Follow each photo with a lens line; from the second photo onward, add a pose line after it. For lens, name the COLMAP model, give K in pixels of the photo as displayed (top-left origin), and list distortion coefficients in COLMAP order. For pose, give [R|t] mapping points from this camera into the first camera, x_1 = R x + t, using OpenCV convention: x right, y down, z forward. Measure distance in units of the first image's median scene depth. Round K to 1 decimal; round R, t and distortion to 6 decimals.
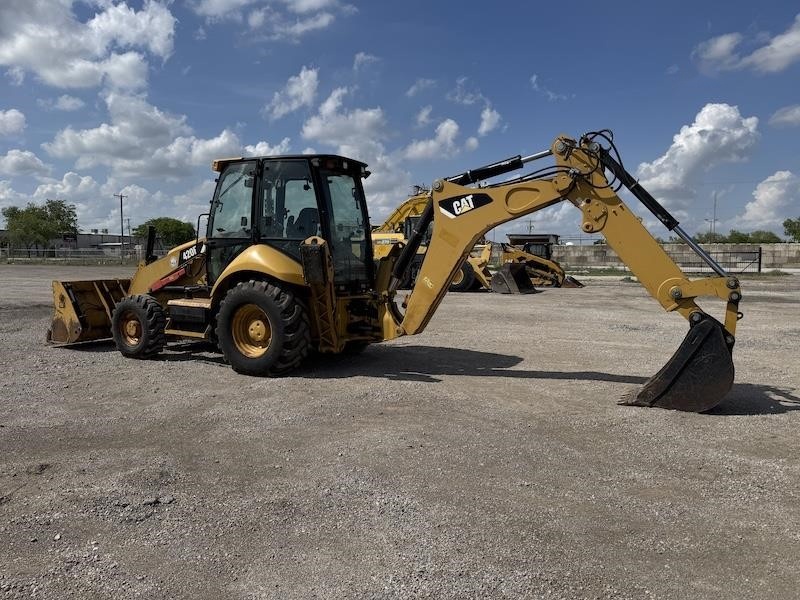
lens RADIAL K [[566.3, 0, 409.3], [0, 566.3, 300.5], [0, 0, 1]] dist [0.056858, -0.060194]
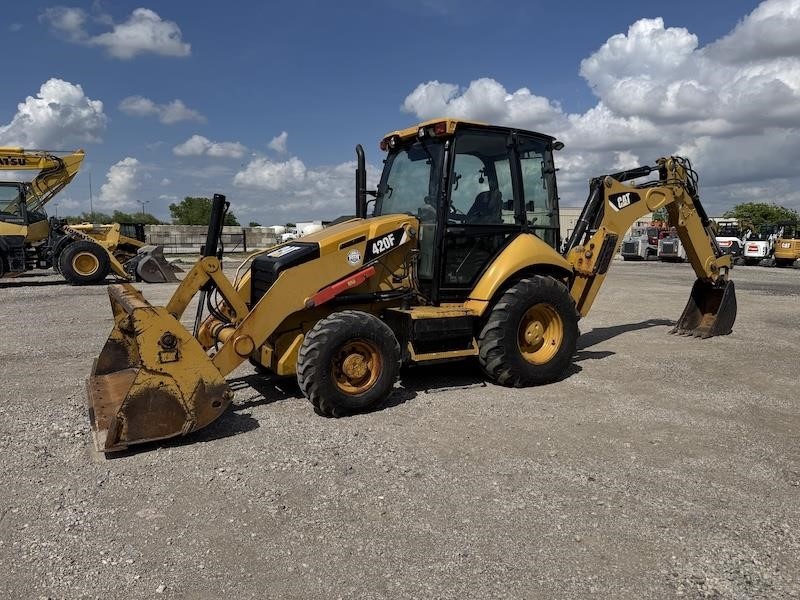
lens RADIAL K [[560.9, 0, 399.2], [0, 560.9, 316.6], [0, 0, 1]] dist [0.047845, -0.055789]
pose [[0.511049, -0.121078, 0.850981, -0.945794], [0.065878, 0.992635, 0.101669, -0.062560], [-0.857023, 0.004103, 0.515261, 0.634695]]
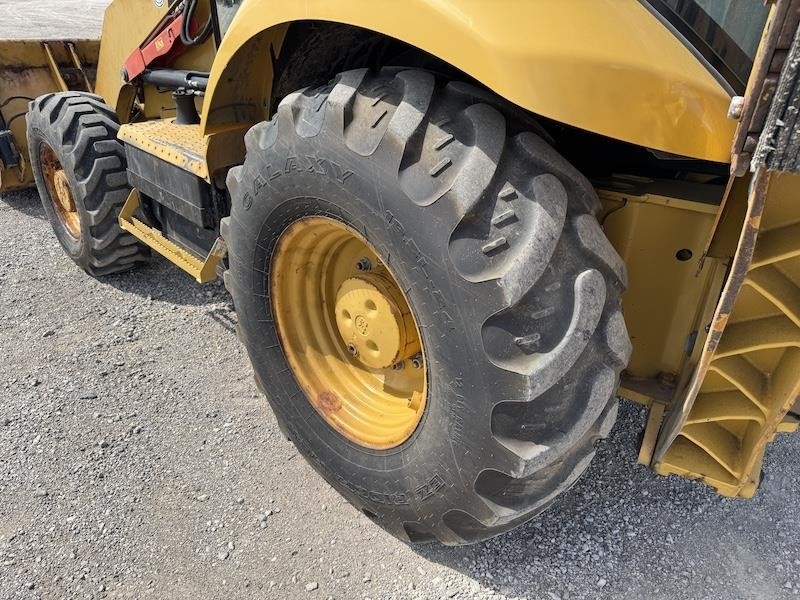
lens RADIAL K [[560.9, 0, 399.2], [0, 560.9, 316.6], [0, 0, 1]] dist [0.047845, -0.055789]
pose [[0.950305, 0.169574, -0.261083, -0.170497], [-0.052461, 0.913868, 0.402609, -0.035770], [0.306867, -0.368905, 0.877349, 0.697846]]
